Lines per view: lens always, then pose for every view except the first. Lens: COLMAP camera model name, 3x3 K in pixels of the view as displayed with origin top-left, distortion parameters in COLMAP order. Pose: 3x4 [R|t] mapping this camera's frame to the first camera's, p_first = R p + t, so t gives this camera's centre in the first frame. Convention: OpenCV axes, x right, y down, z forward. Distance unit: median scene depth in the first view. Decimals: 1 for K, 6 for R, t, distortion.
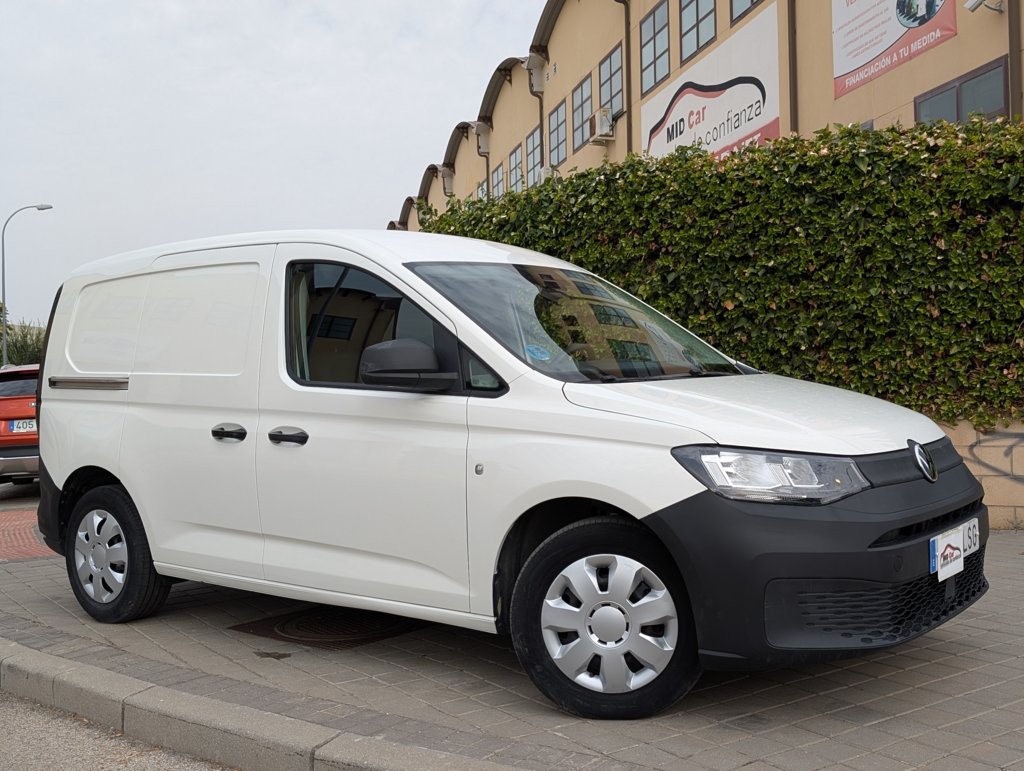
lens RADIAL K [[1124.1, 0, 512.0], [0, 1124.1, 385.5], [0, 0, 1]] dist [0.113275, -0.341054]
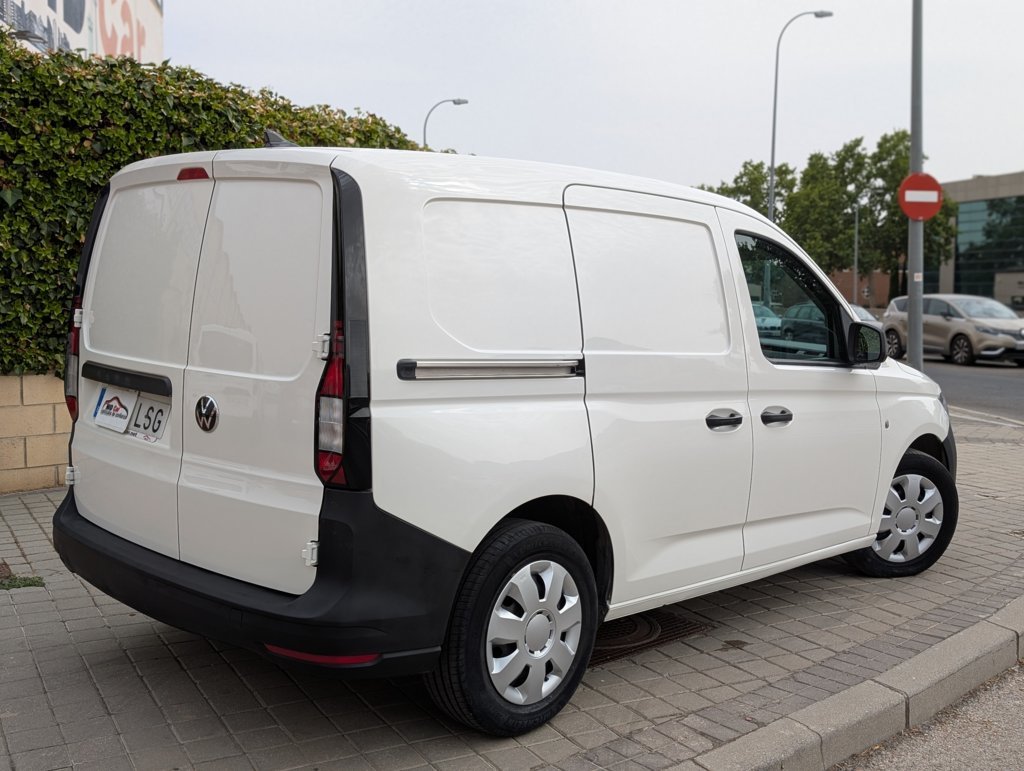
lens RADIAL K [[1124.1, 0, 512.0], [0, 1124.1, 385.5], [0, 0, 1]] dist [0.113275, -0.341054]
pose [[0.082576, -0.053400, 0.995153, -0.648014], [-0.023701, 0.998176, 0.055529, -0.016961], [-0.996303, -0.028172, 0.081160, 0.622996]]
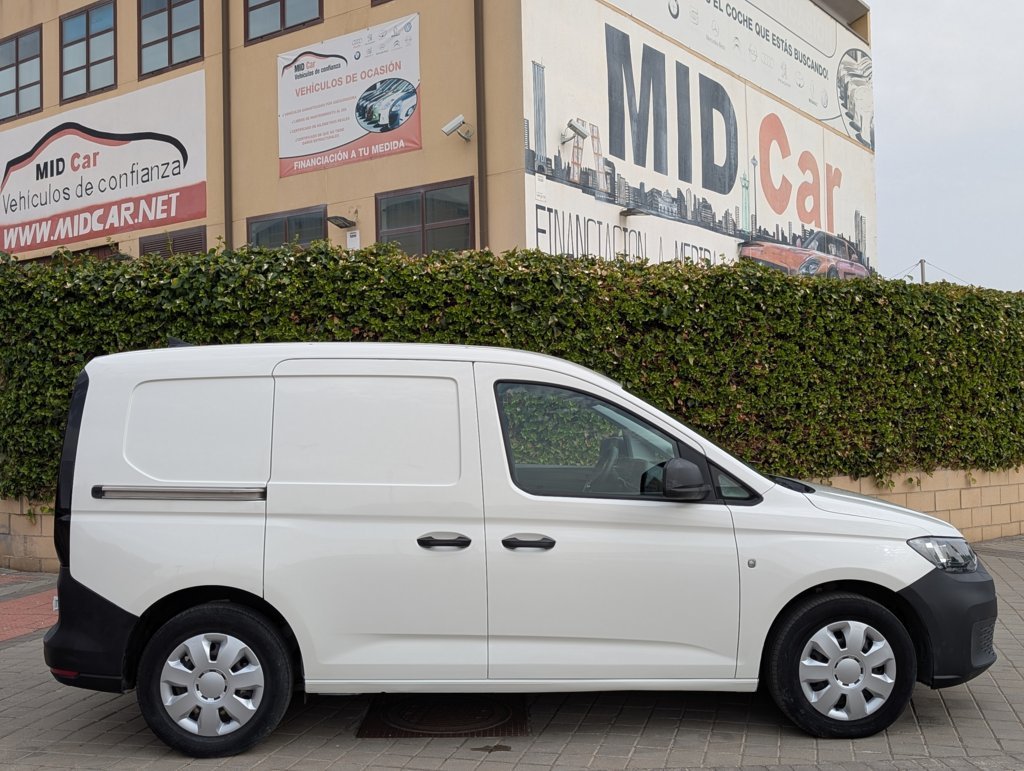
lens RADIAL K [[1114.1, 0, 512.0], [0, 1114.1, 385.5], [0, 0, 1]] dist [0.096140, -0.336540]
pose [[0.753357, 0.028650, 0.656987, -0.501766], [-0.007907, 0.999373, -0.034515, -0.037782], [-0.657564, 0.020808, 0.753112, 0.103406]]
